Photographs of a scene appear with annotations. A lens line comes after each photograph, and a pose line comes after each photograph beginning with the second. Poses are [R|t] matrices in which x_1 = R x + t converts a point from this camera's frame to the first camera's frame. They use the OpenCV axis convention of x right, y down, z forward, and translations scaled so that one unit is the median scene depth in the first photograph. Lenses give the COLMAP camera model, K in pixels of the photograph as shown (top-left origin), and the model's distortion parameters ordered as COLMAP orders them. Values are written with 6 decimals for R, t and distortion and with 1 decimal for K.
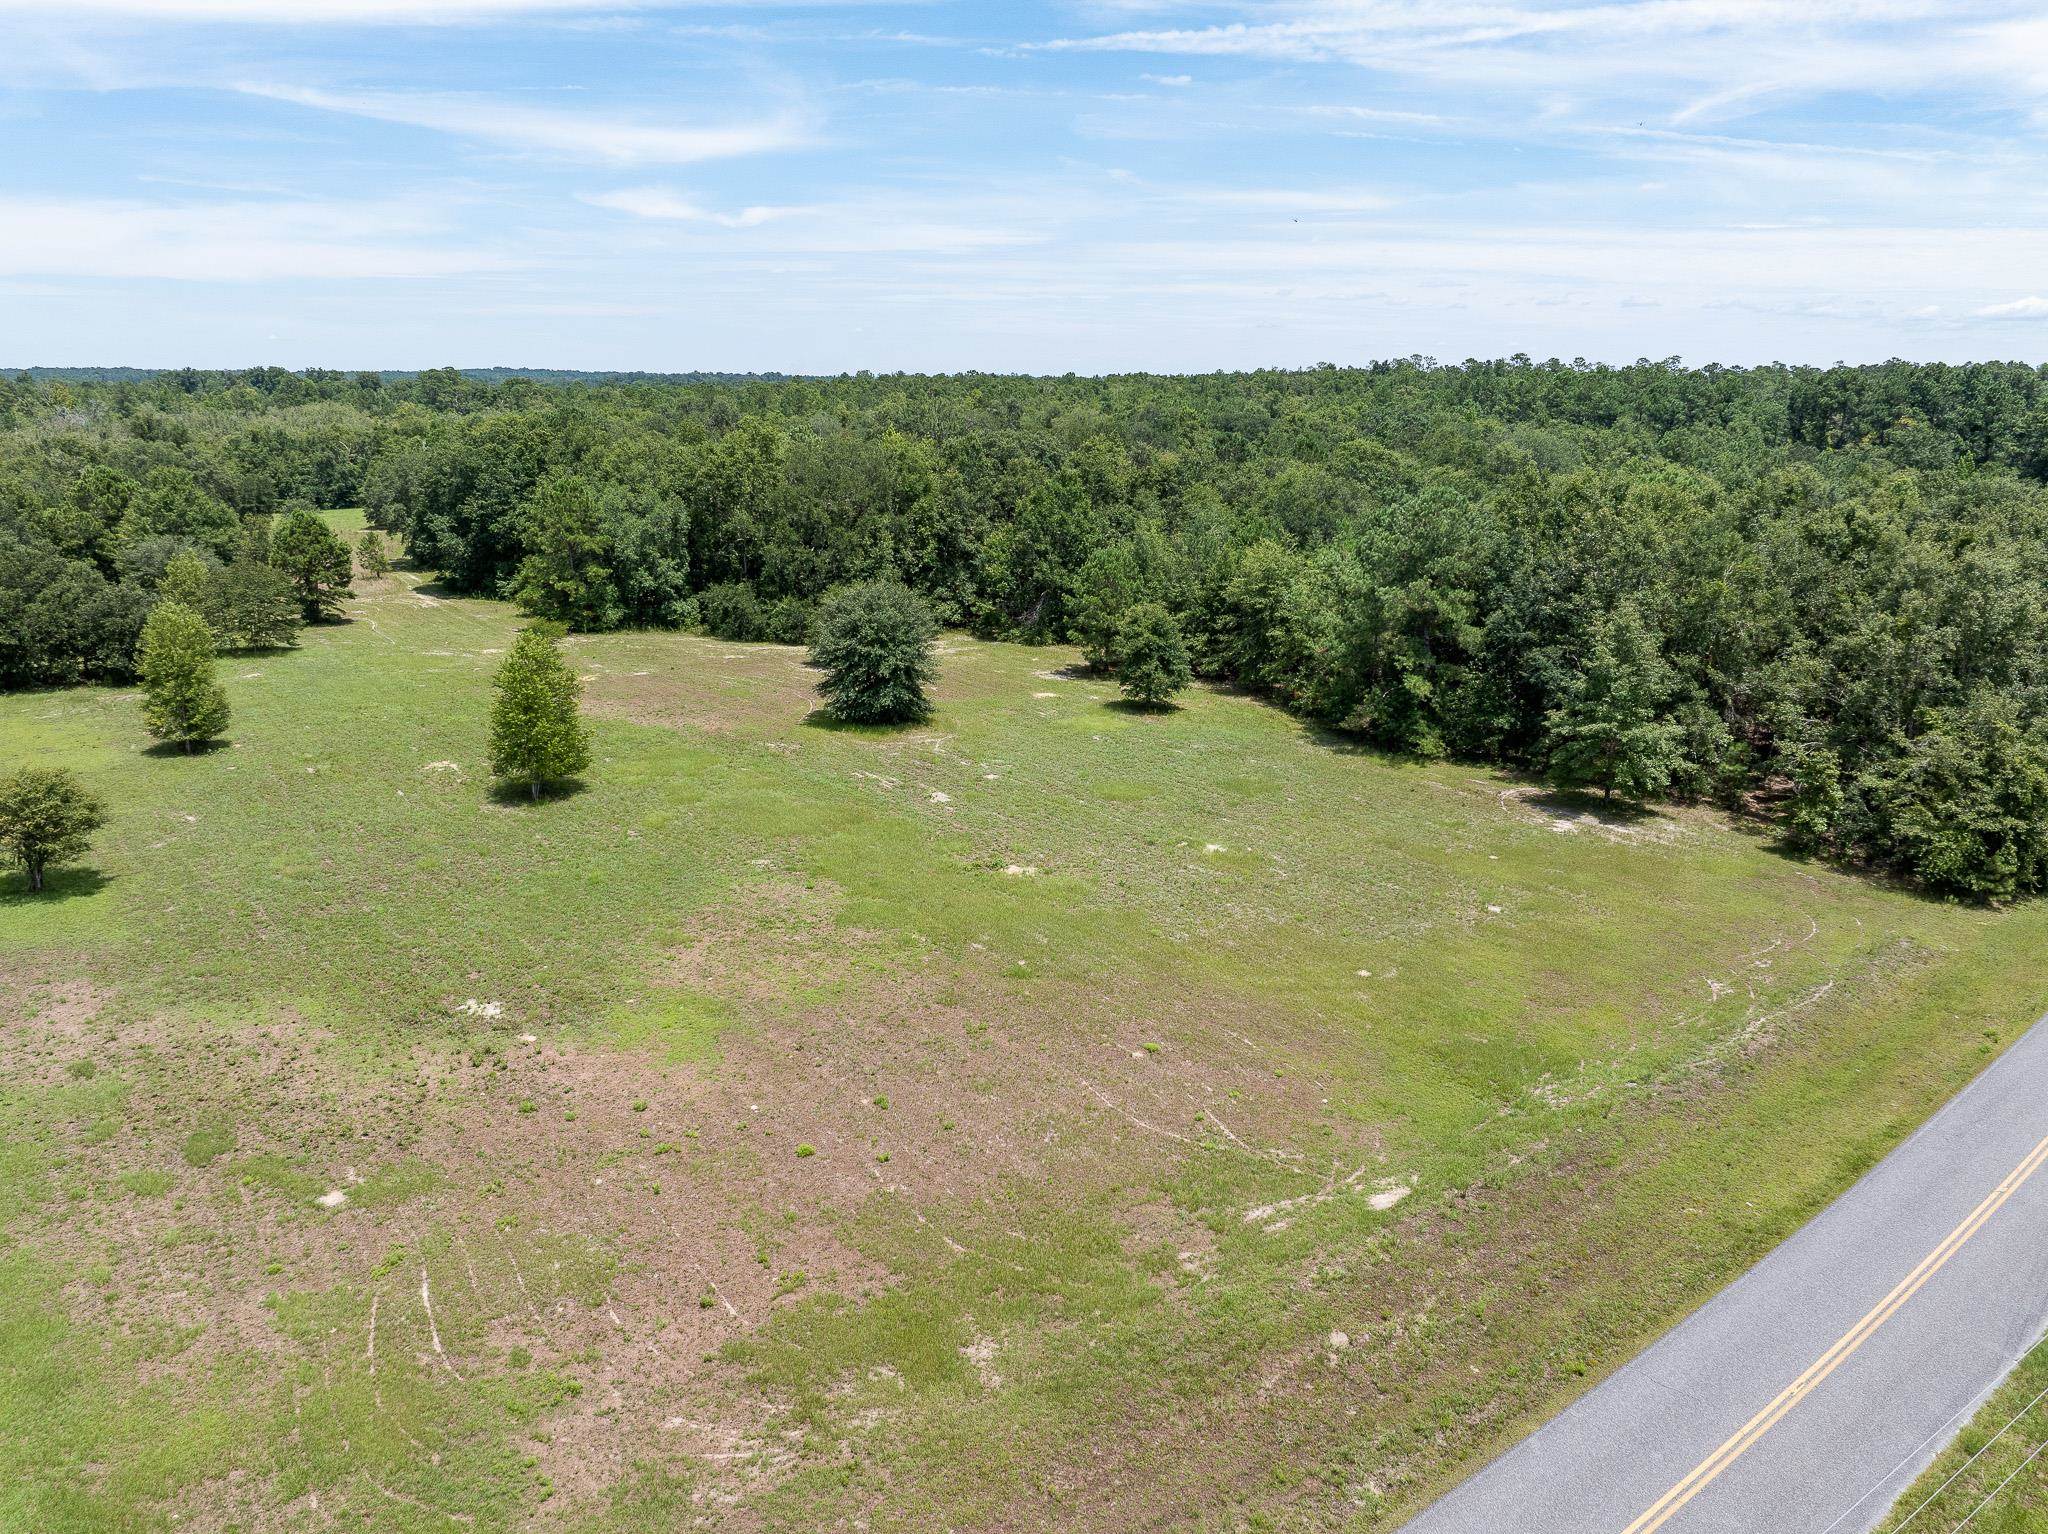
lens RADIAL K [[1440.7, 0, 1024.0], [0, 1440.7, 767.0], [0, 0, 1]] dist [-0.050003, 0.021768]
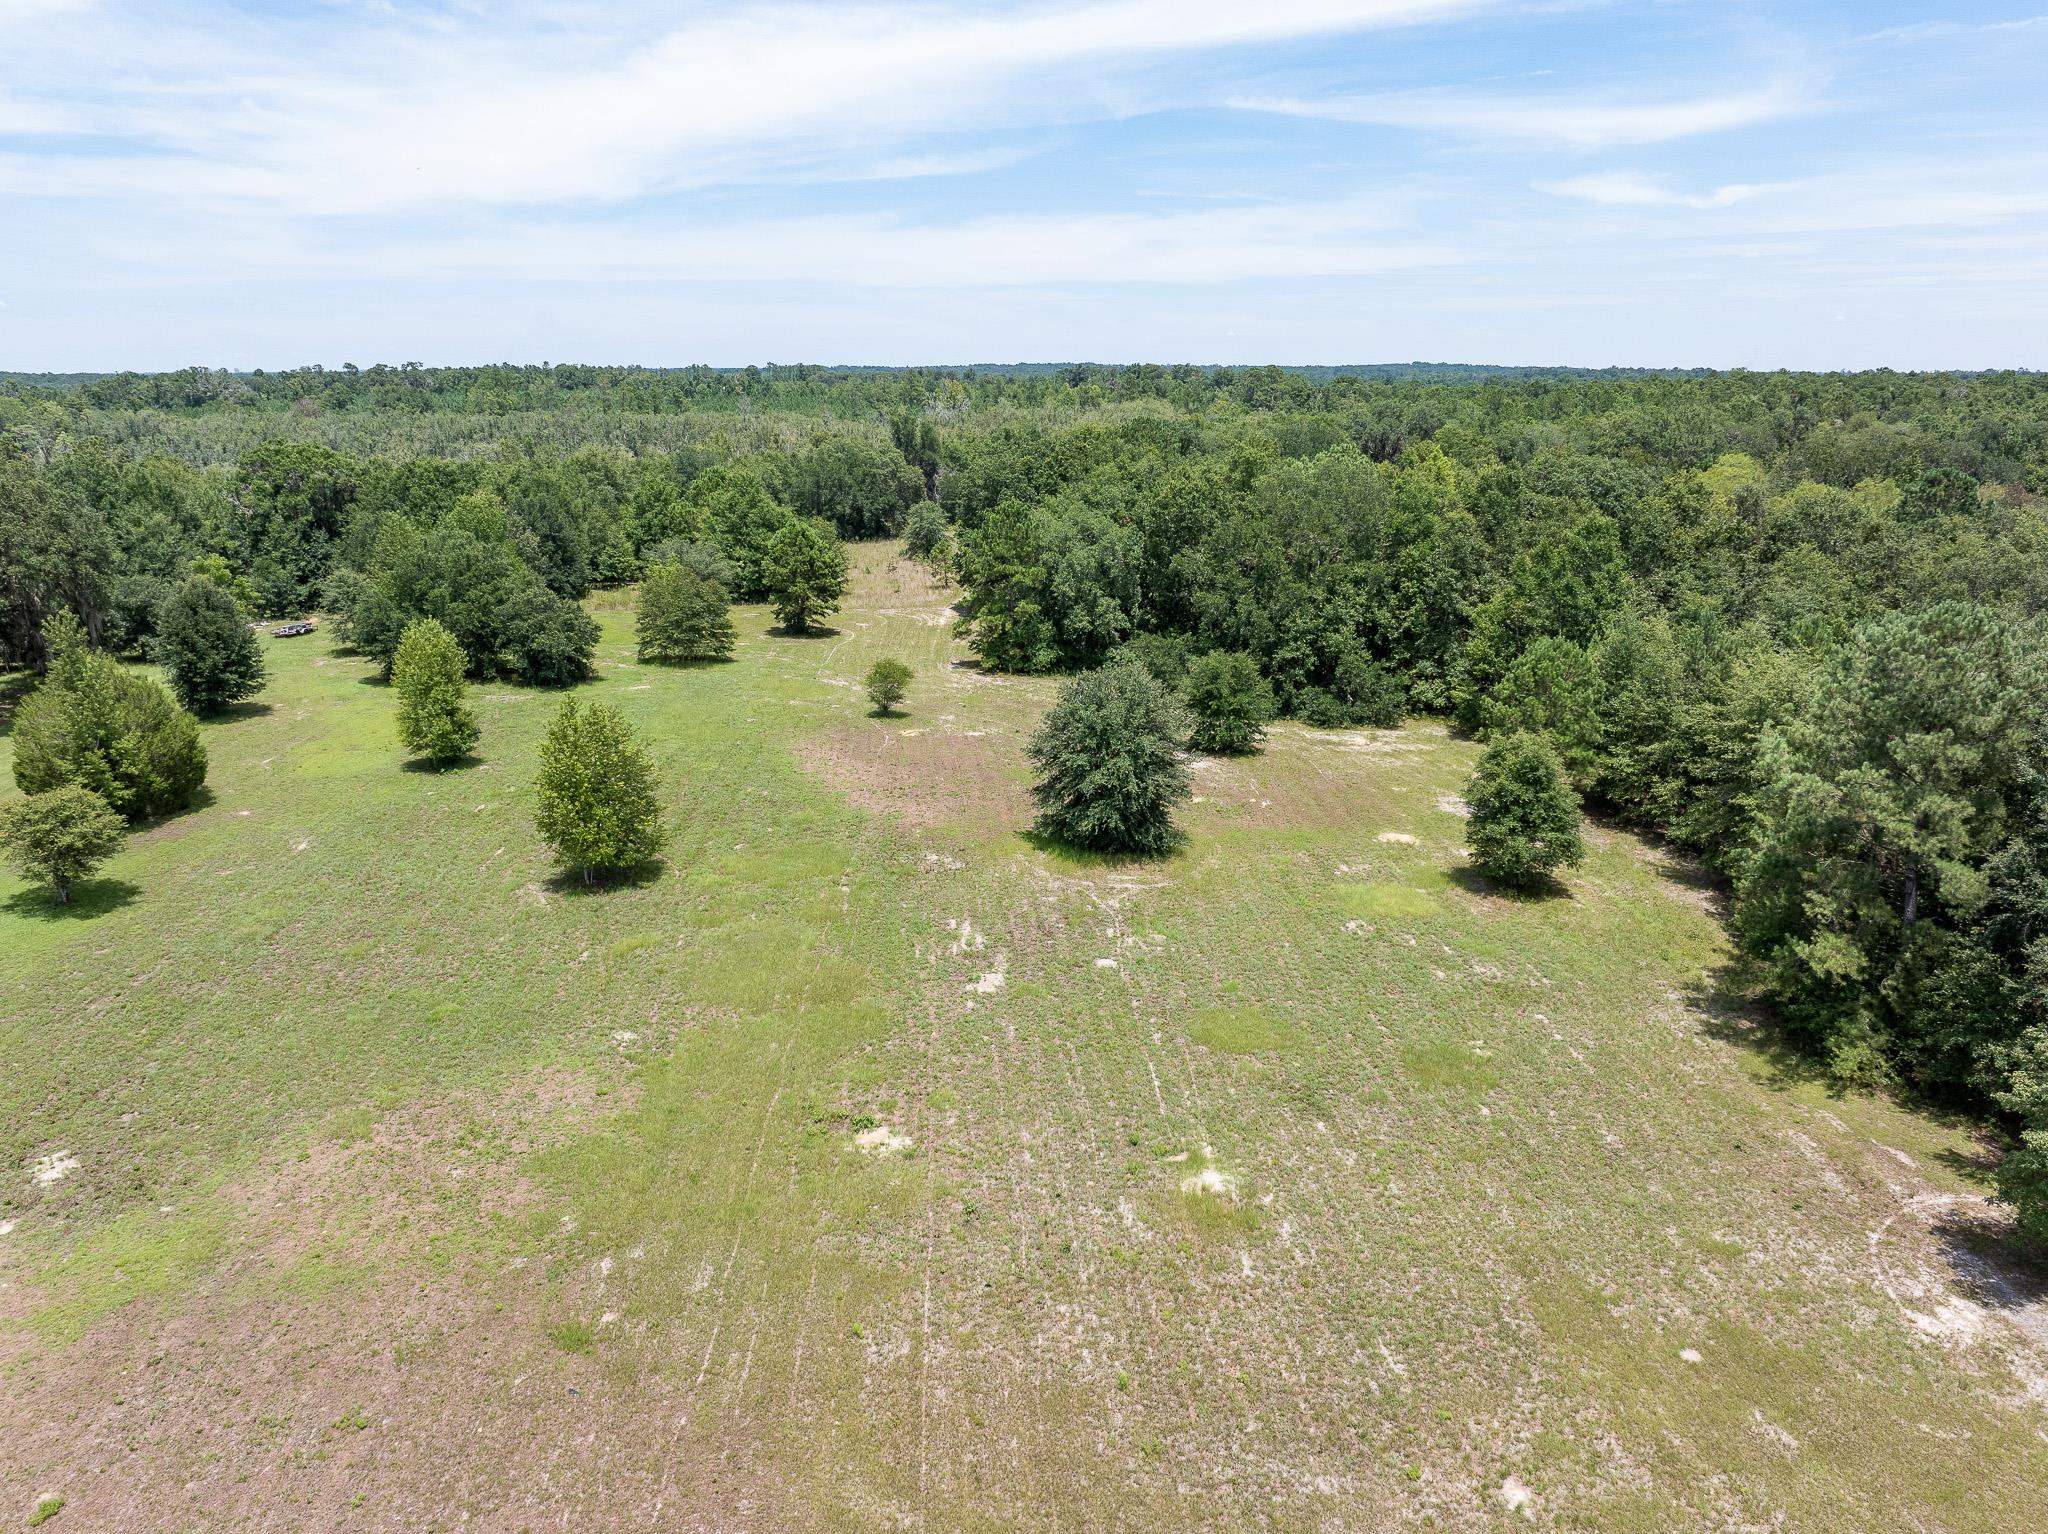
lens RADIAL K [[1482.0, 0, 1024.0], [0, 1482.0, 767.0], [0, 0, 1]] dist [-0.058757, 0.032656]
pose [[0.823808, 0.136904, -0.550089, 0.216605], [-0.138869, 0.989569, 0.038312, -0.072823], [0.549596, 0.044828, 0.834227, 0.239546]]
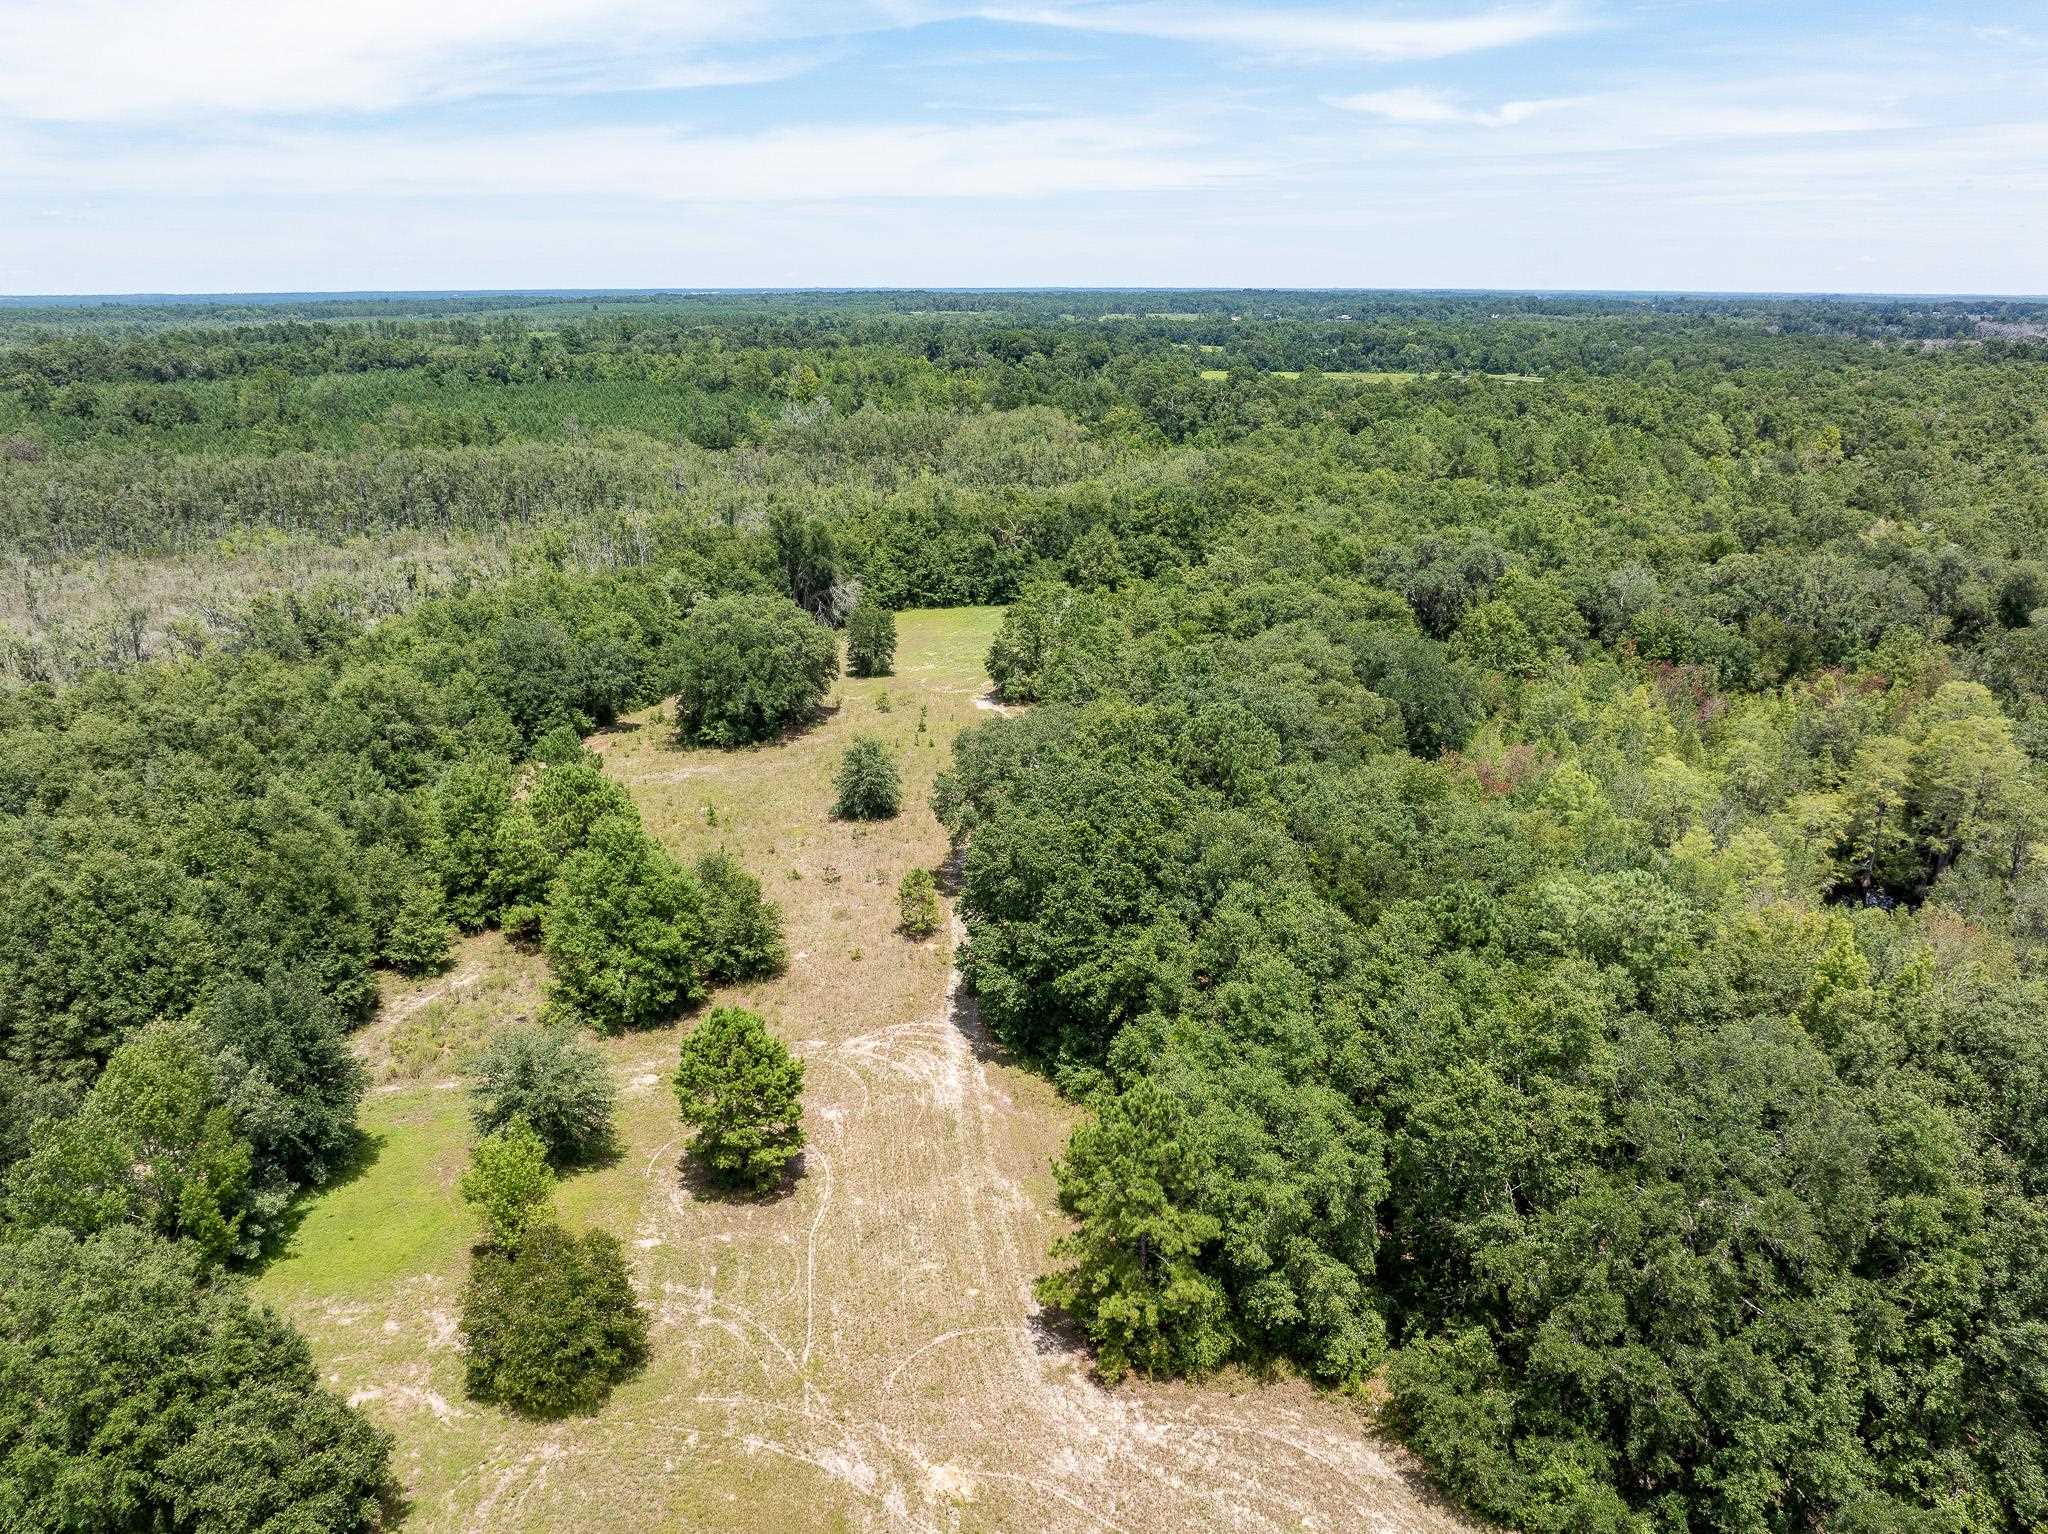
lens RADIAL K [[1482.0, 0, 1024.0], [0, 1482.0, 767.0], [0, 0, 1]] dist [-0.058757, 0.032656]
pose [[0.882419, 0.131859, -0.451608, -0.141759], [-0.108311, 0.991073, 0.077736, -0.343682], [0.457826, -0.019681, 0.888824, 0.528018]]
